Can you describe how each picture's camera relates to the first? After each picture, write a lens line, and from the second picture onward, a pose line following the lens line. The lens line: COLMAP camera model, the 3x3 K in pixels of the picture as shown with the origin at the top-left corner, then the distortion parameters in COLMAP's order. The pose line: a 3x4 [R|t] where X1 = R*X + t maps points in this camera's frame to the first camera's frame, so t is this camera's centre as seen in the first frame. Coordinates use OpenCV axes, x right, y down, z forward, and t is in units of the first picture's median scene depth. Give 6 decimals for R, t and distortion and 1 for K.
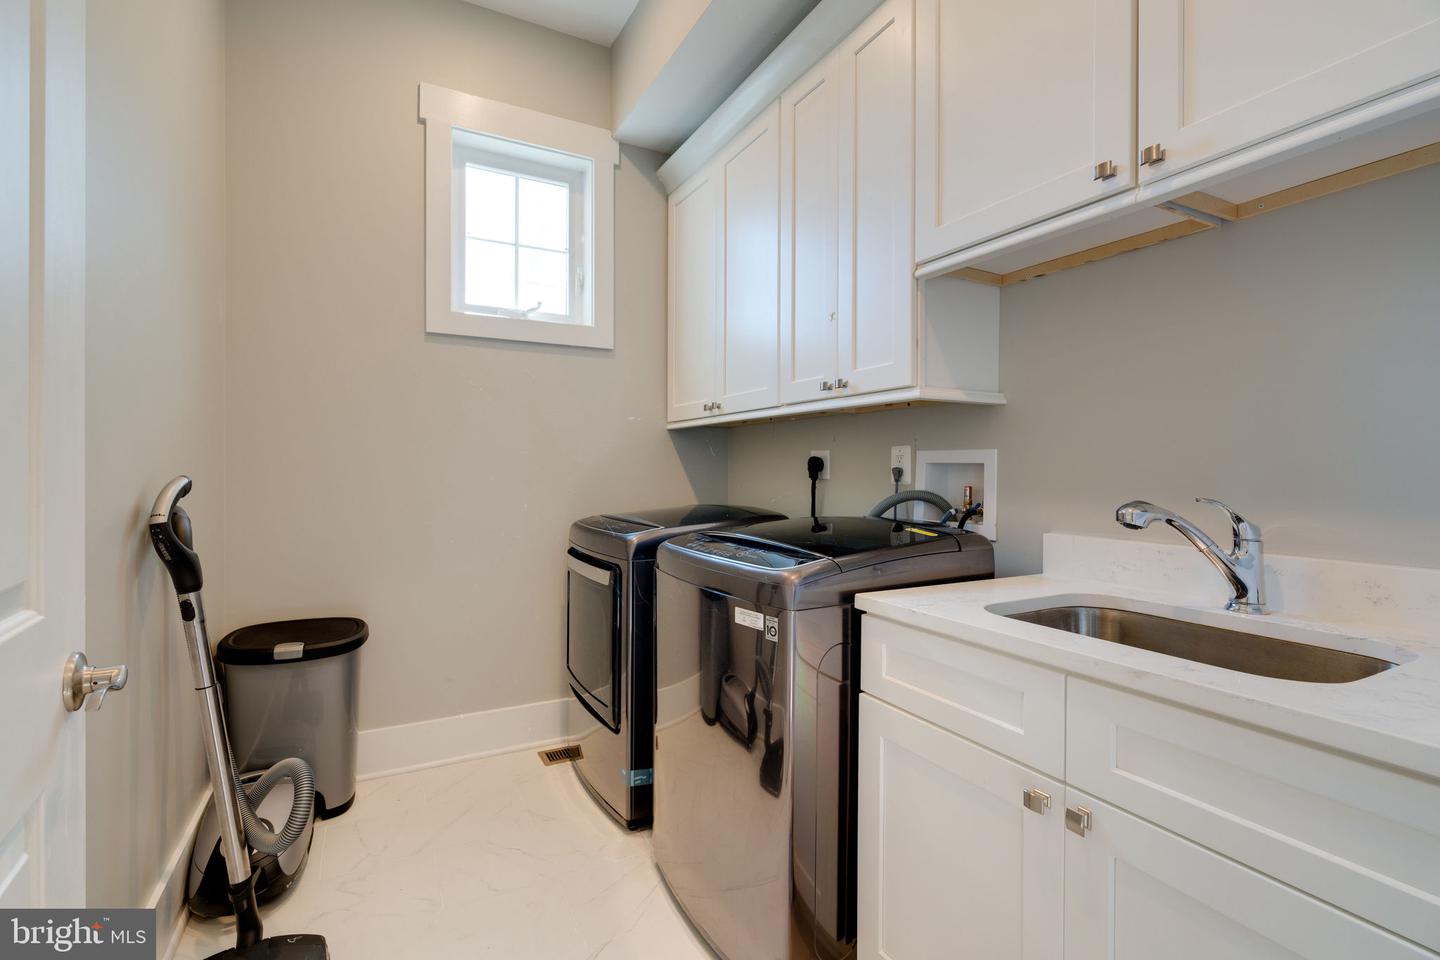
lens RADIAL K [[672.3, 0, 714.8], [0, 672.3, 467.8], [0, 0, 1]] dist [-0.007911, 0.001255]
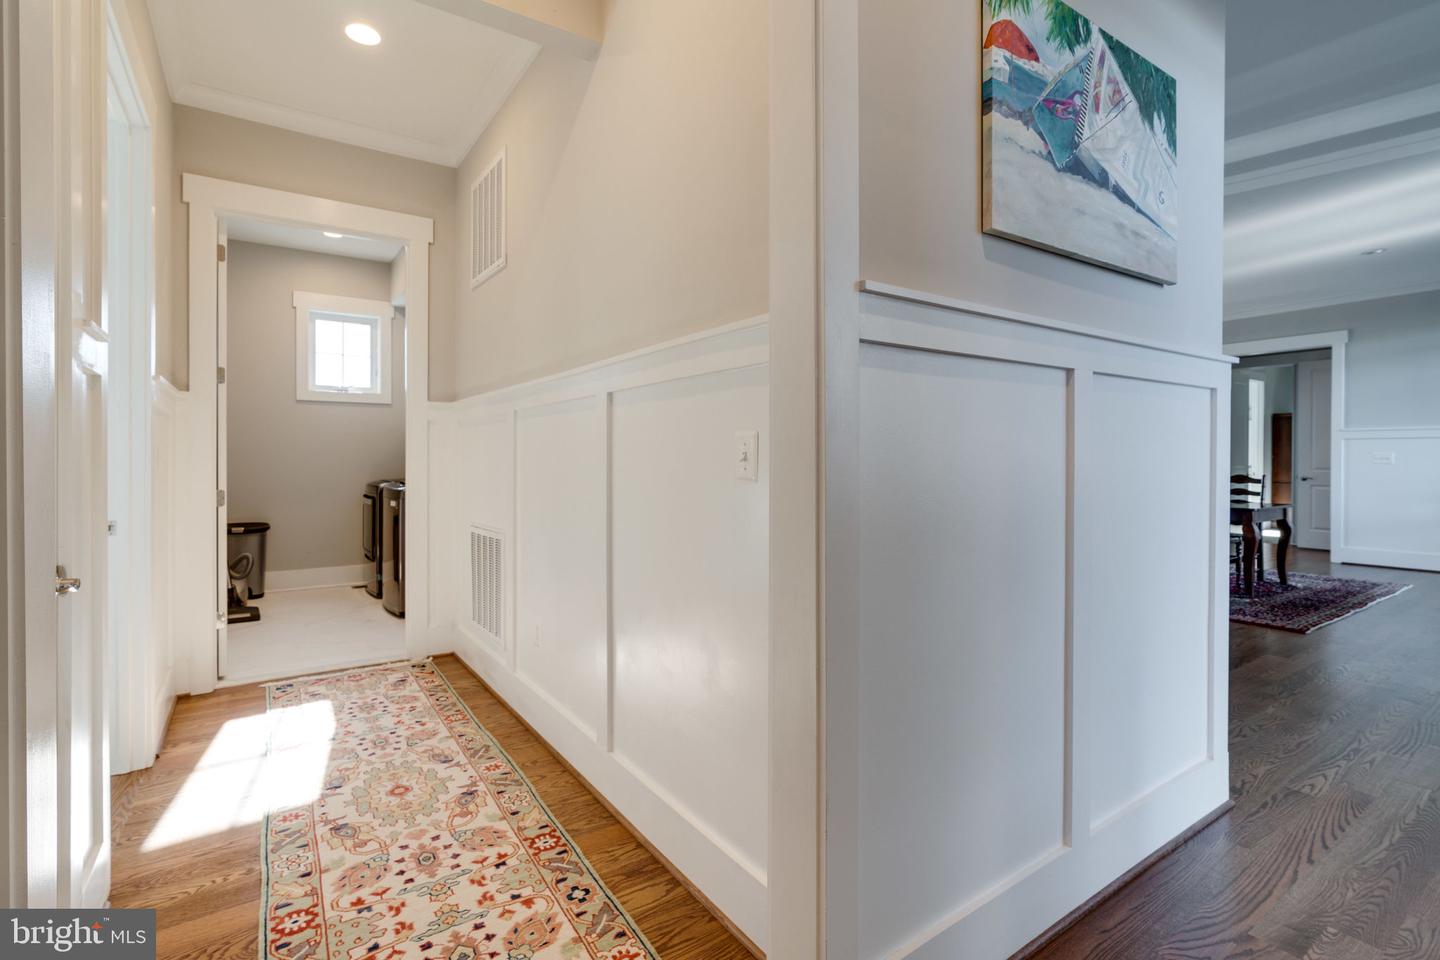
lens RADIAL K [[672.3, 0, 714.8], [0, 672.3, 467.8], [0, 0, 1]] dist [-0.007911, 0.001255]
pose [[0.992916, -0.003473, 0.118768, 0.672922], [0.002800, 0.999979, 0.005826, 0.015961], [-0.118786, -0.005452, 0.992905, -1.355380]]
